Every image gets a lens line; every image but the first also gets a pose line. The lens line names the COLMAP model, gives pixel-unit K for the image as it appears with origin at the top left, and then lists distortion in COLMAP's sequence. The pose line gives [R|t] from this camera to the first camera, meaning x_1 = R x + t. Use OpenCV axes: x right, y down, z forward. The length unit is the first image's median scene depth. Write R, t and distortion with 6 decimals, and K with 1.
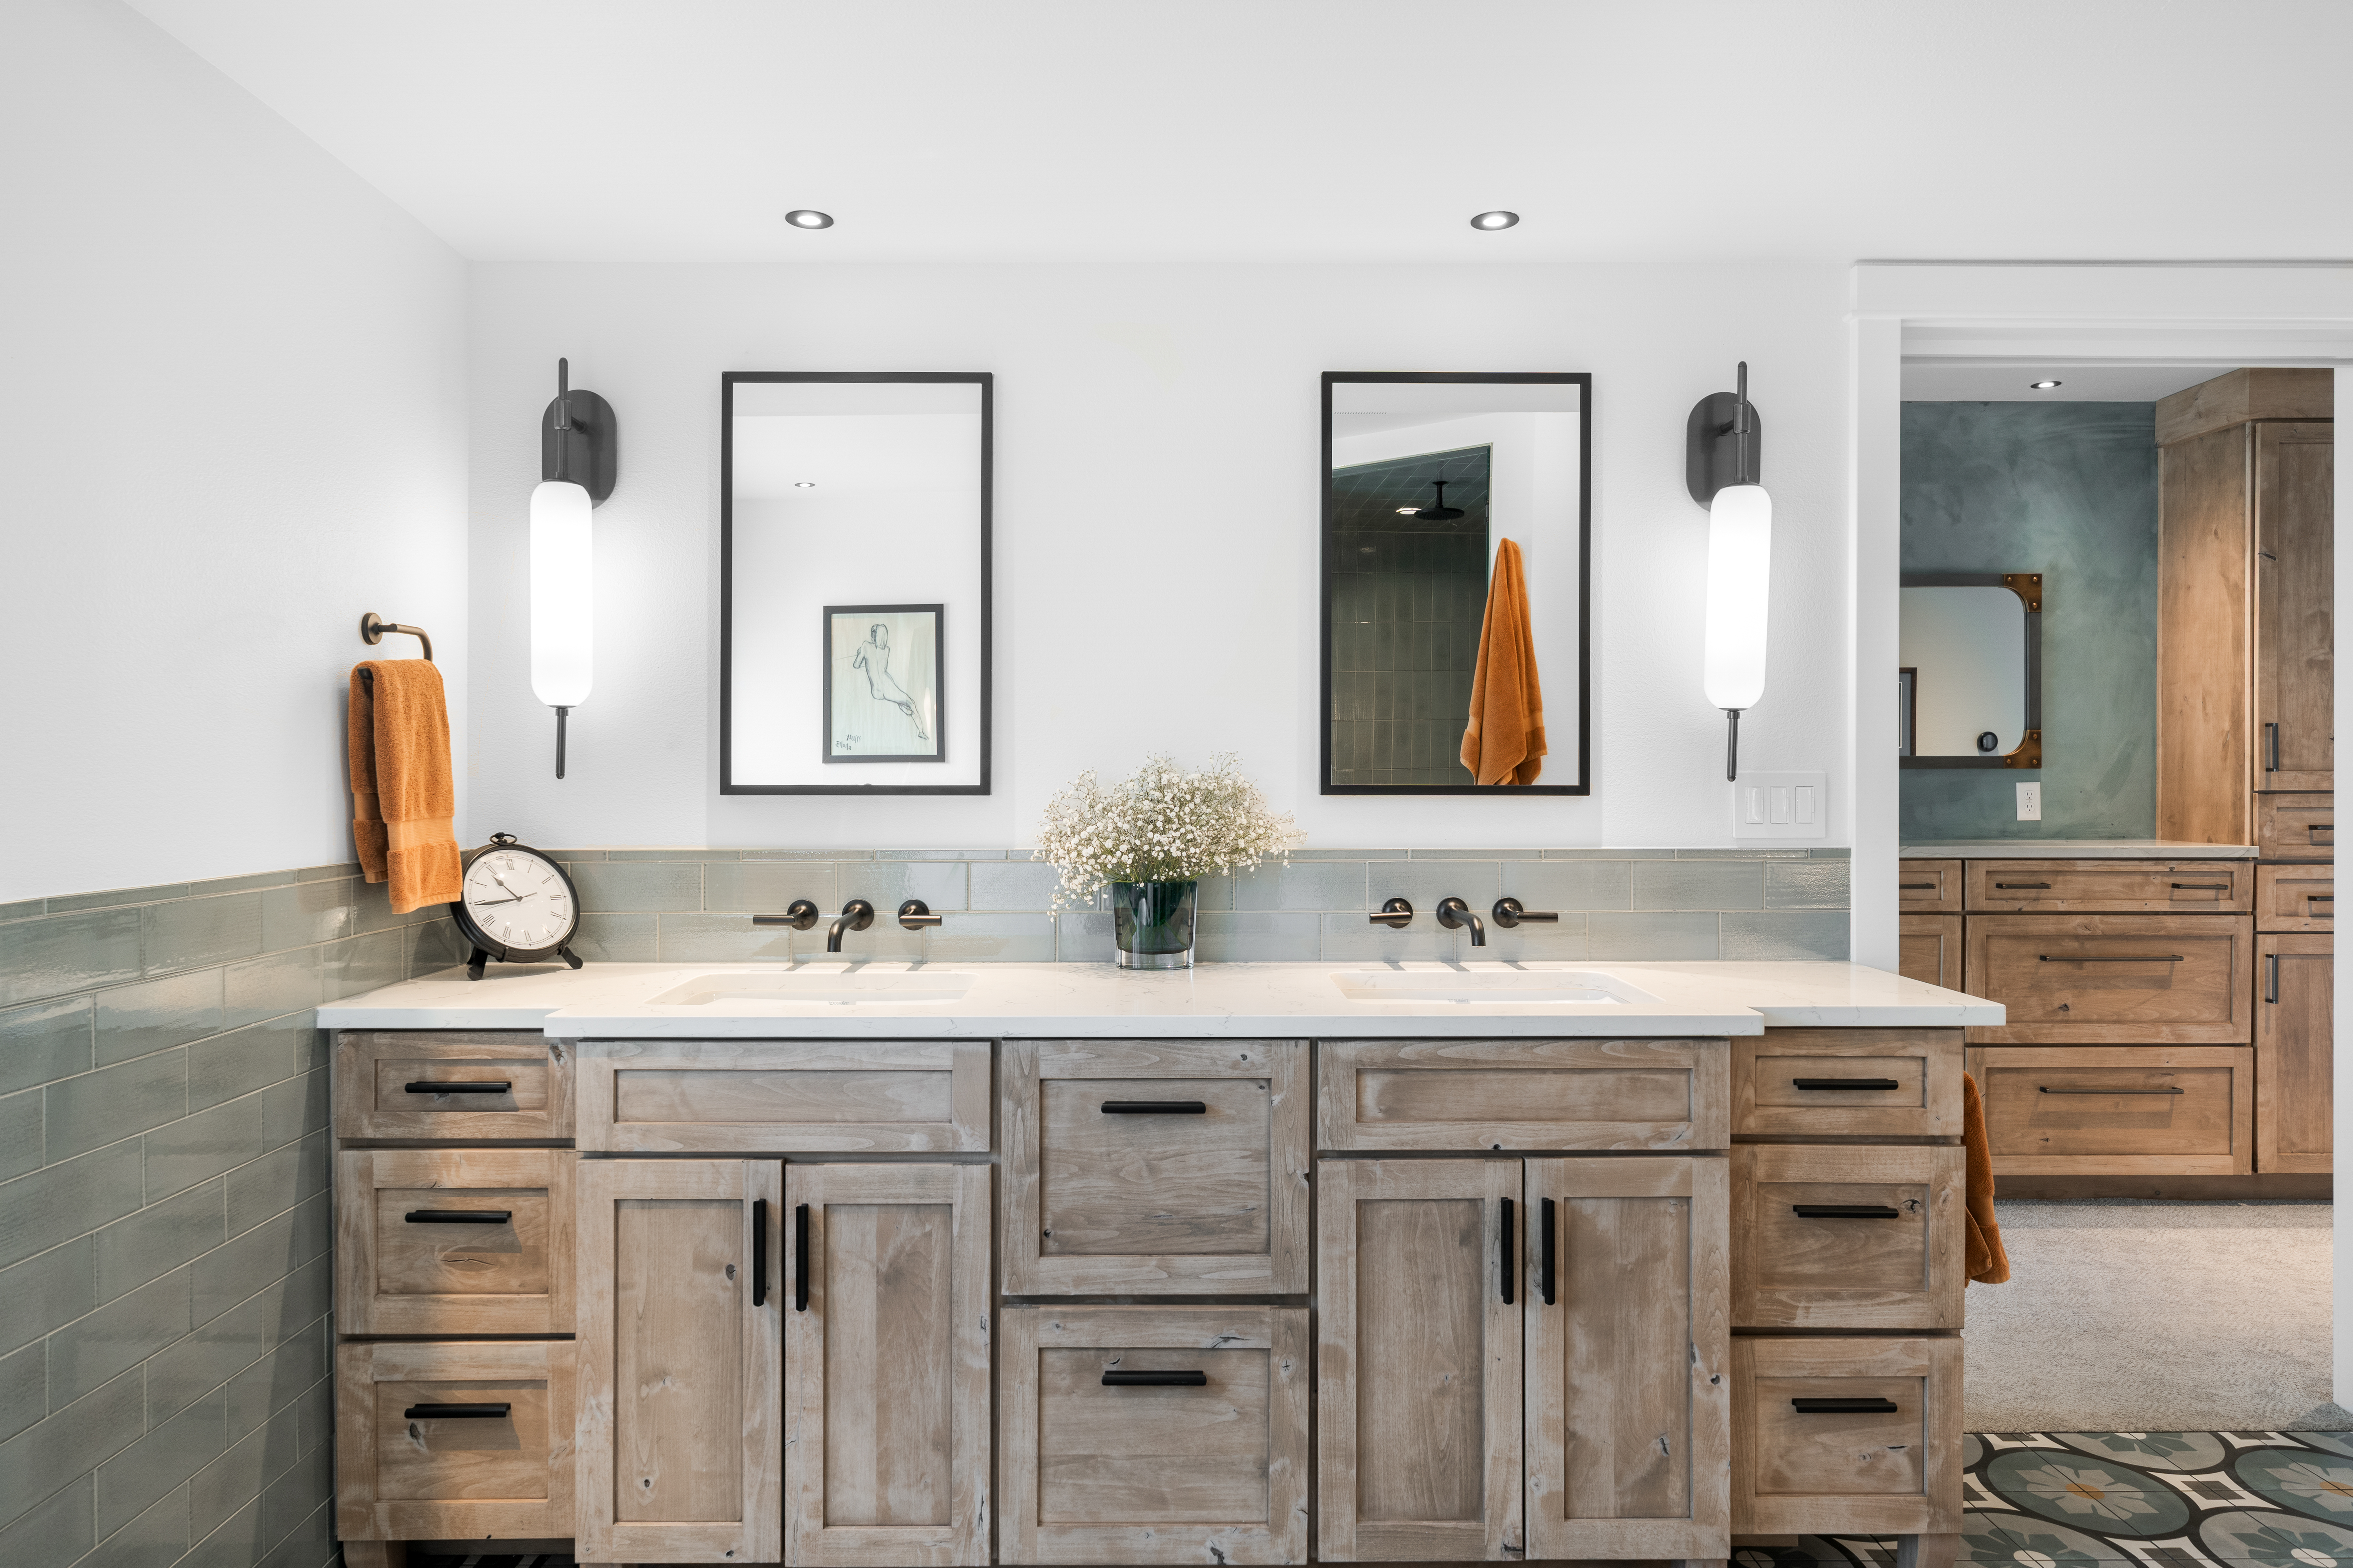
lens RADIAL K [[1493.8, 0, 1176.7], [0, 1493.8, 784.0], [0, 0, 1]] dist [0.005761, 0.002544]
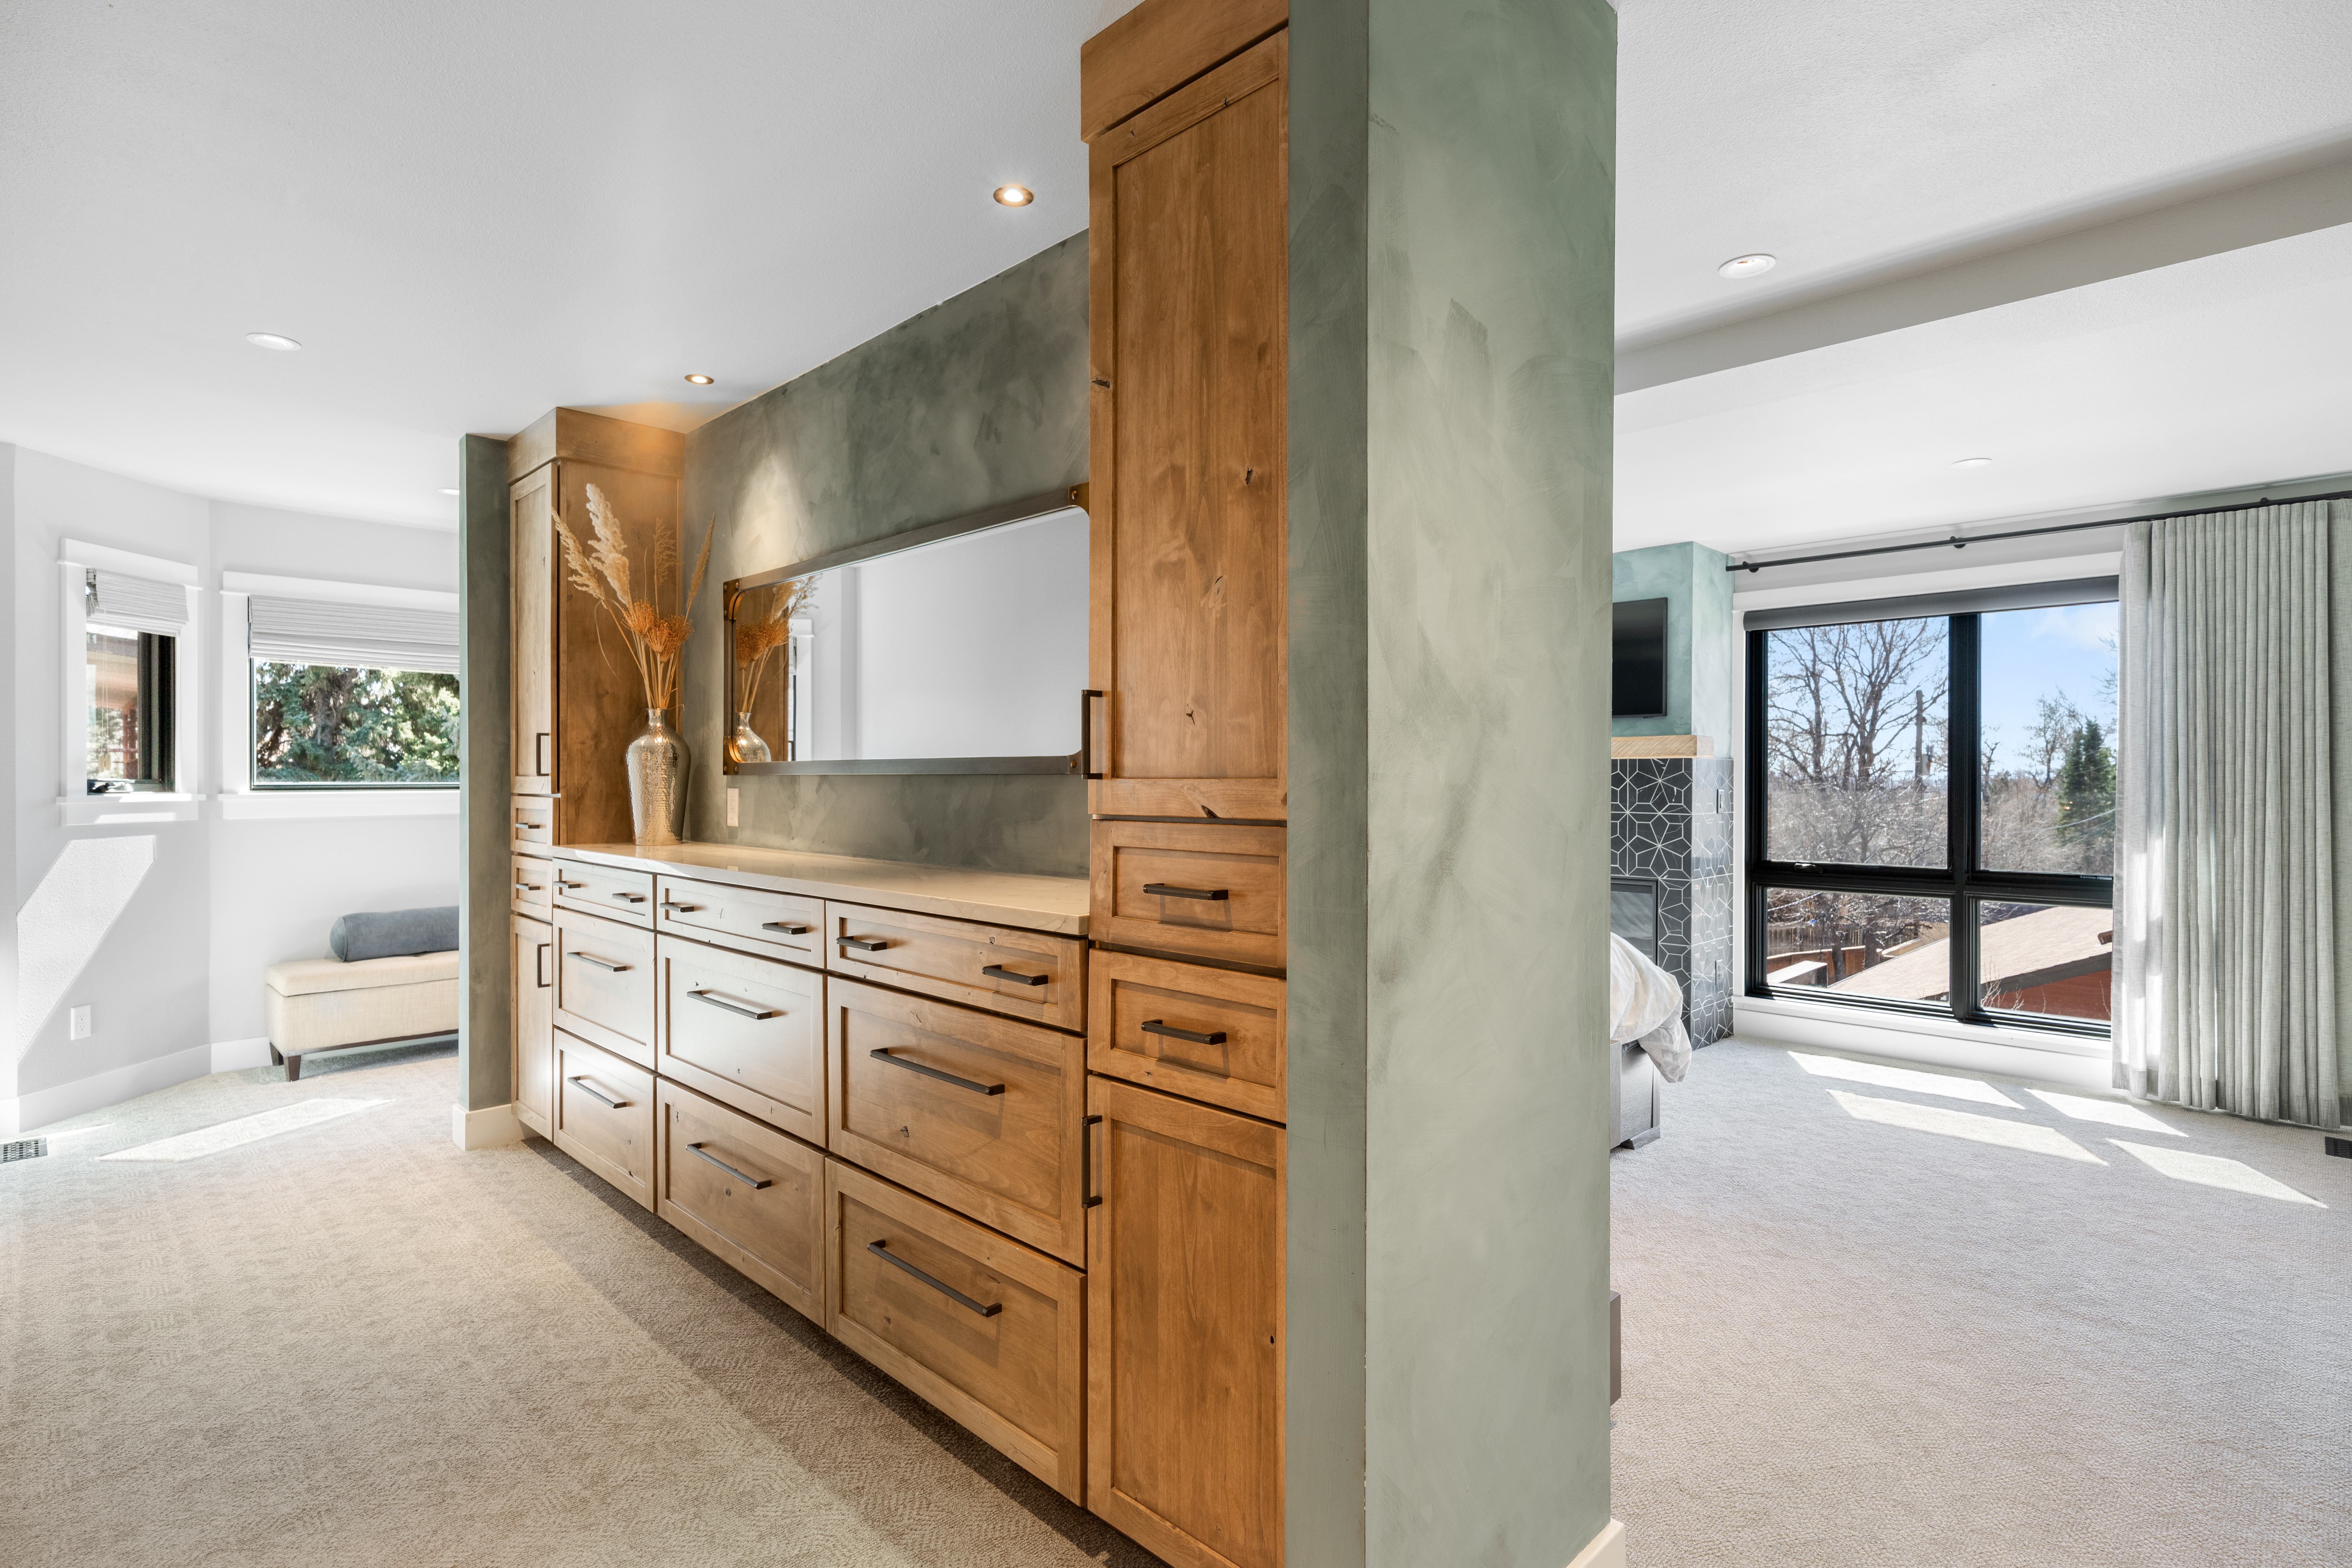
lens RADIAL K [[1161.1, 0, 1174.1], [0, 1161.1, 785.5], [0, 0, 1]] dist [0.000413, -0.000091]
pose [[0.694331, 0.005729, -0.719633, 1.048024], [-0.006081, 0.999979, 0.002094, -0.007102], [0.719630, 0.002922, 0.694352, 0.725996]]
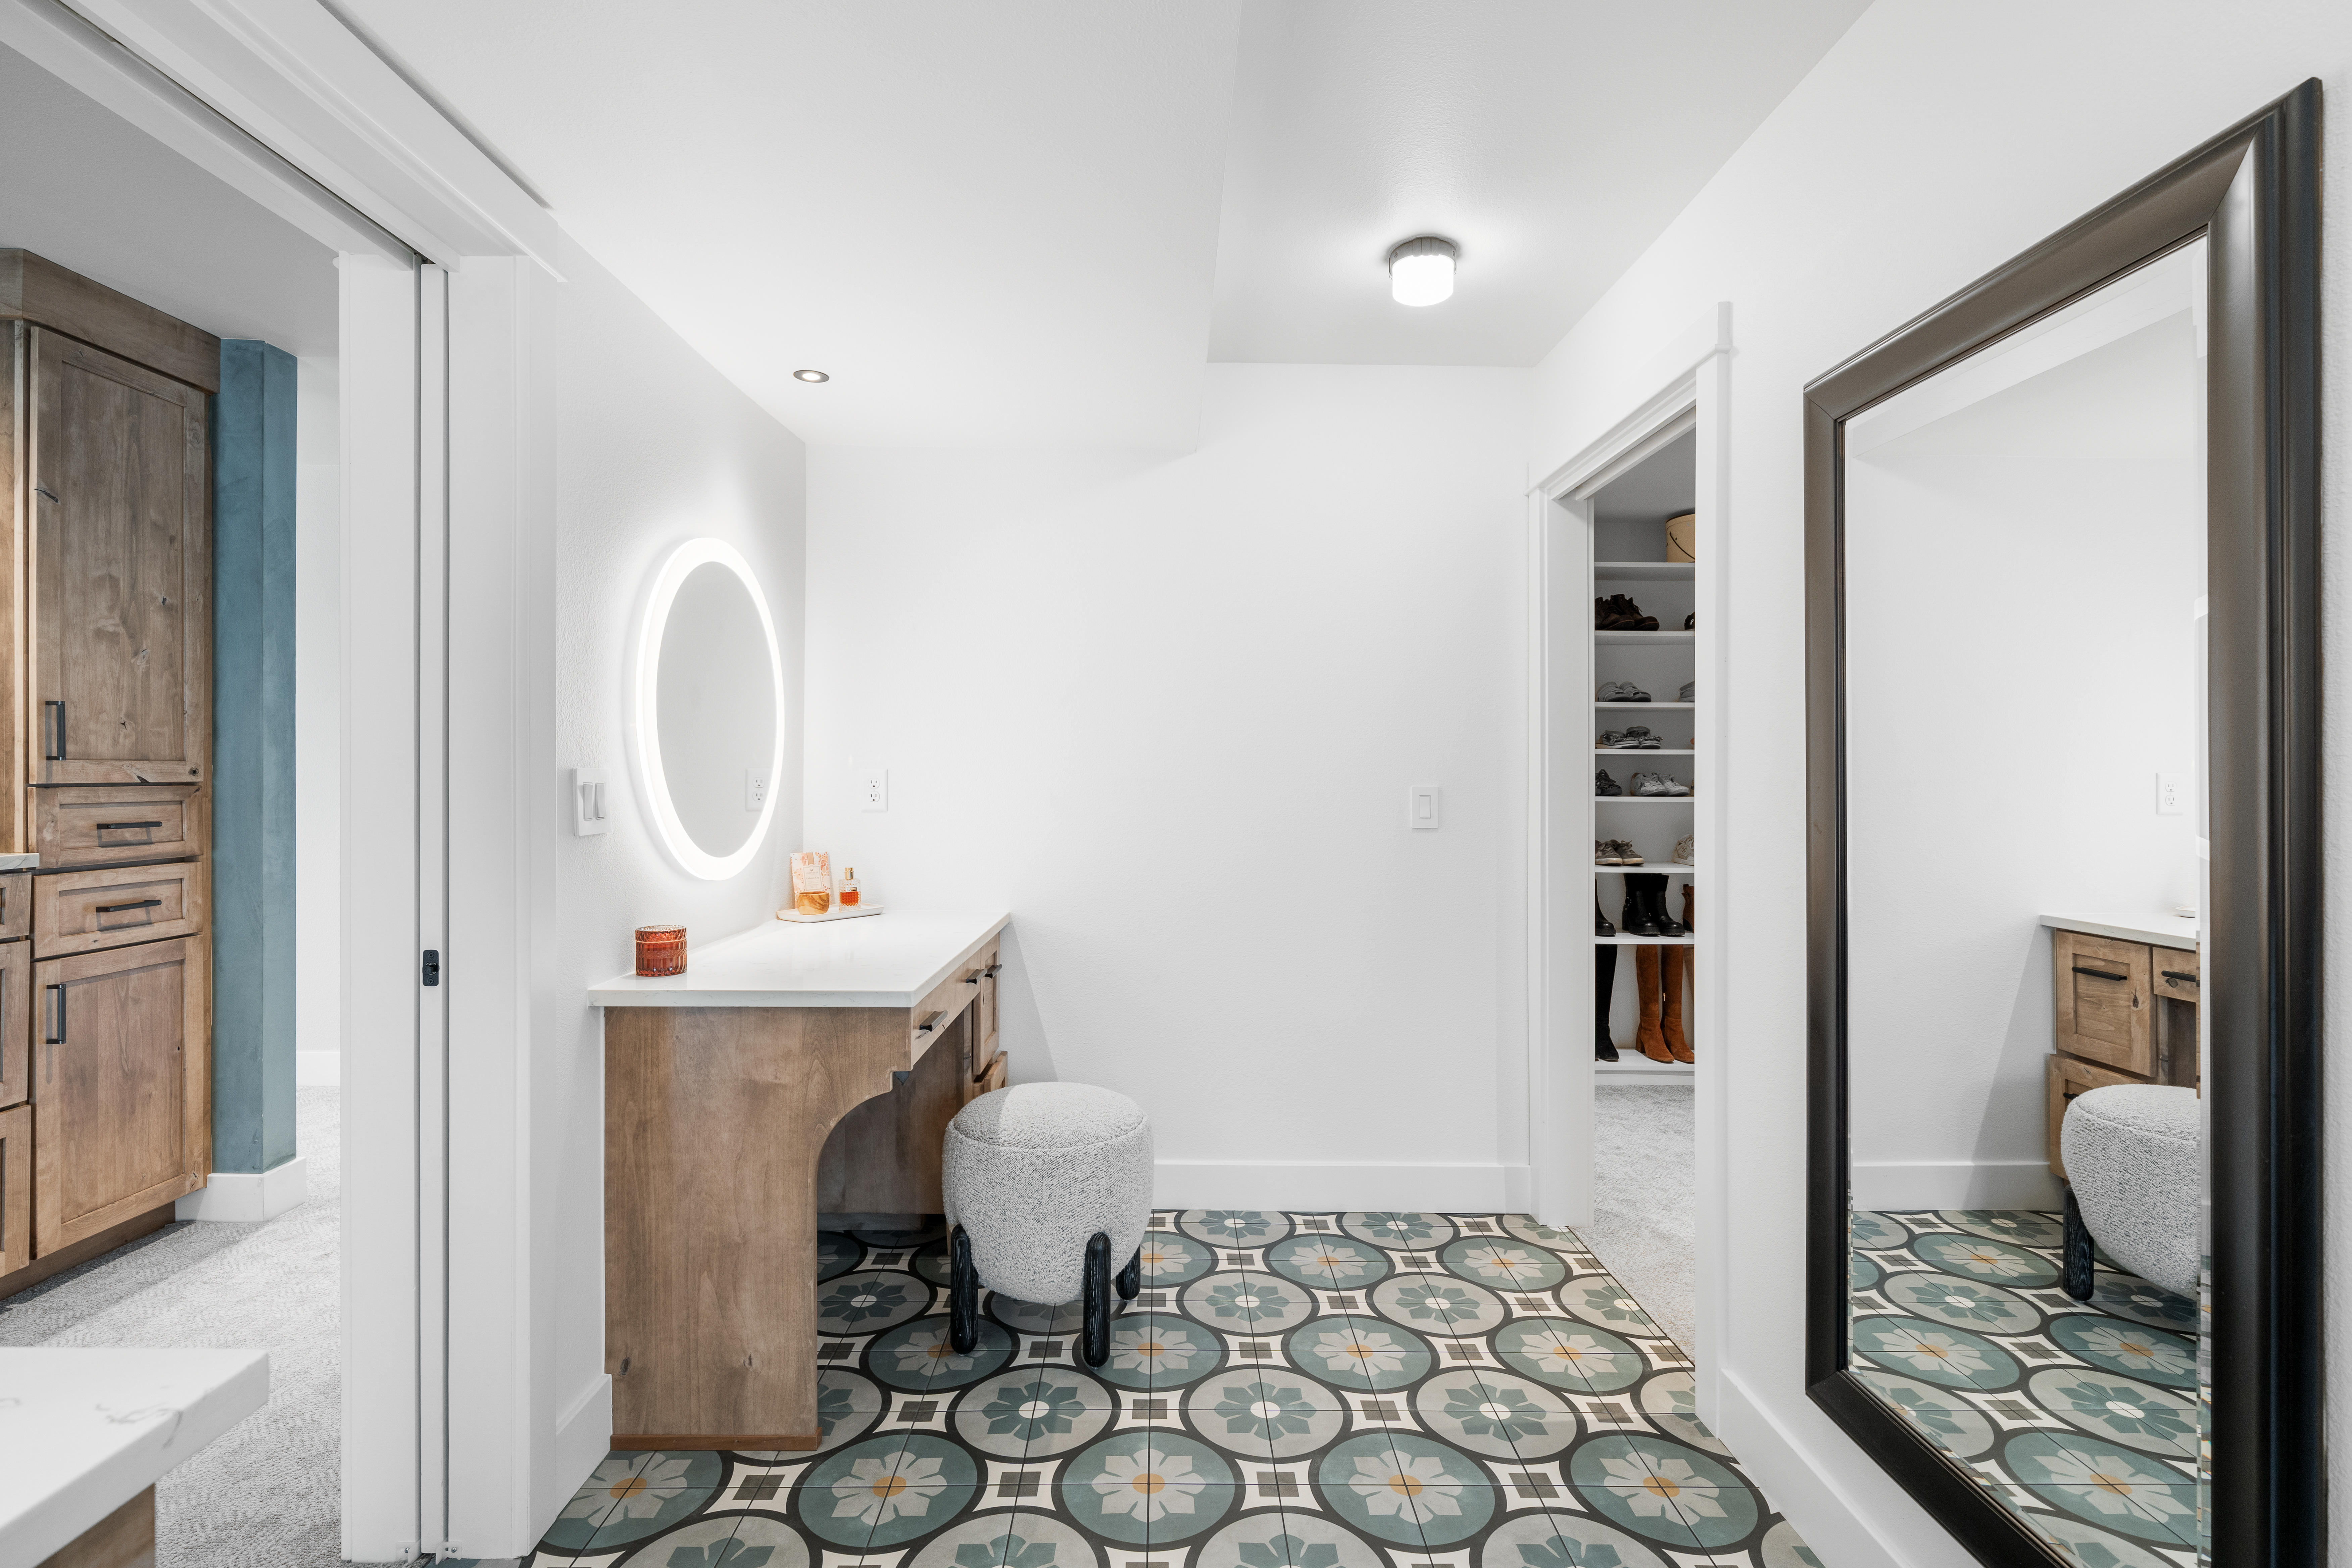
lens RADIAL K [[1093.8, 0, 1177.4], [0, 1093.8, 774.3], [0, 0, 1]] dist [-0.002277, -0.000262]
pose [[0.003443, -0.001561, 0.999993, 0.137912], [0.002614, 0.999995, 0.001552, -0.000011], [-0.999991, 0.002609, 0.003447, 0.385528]]
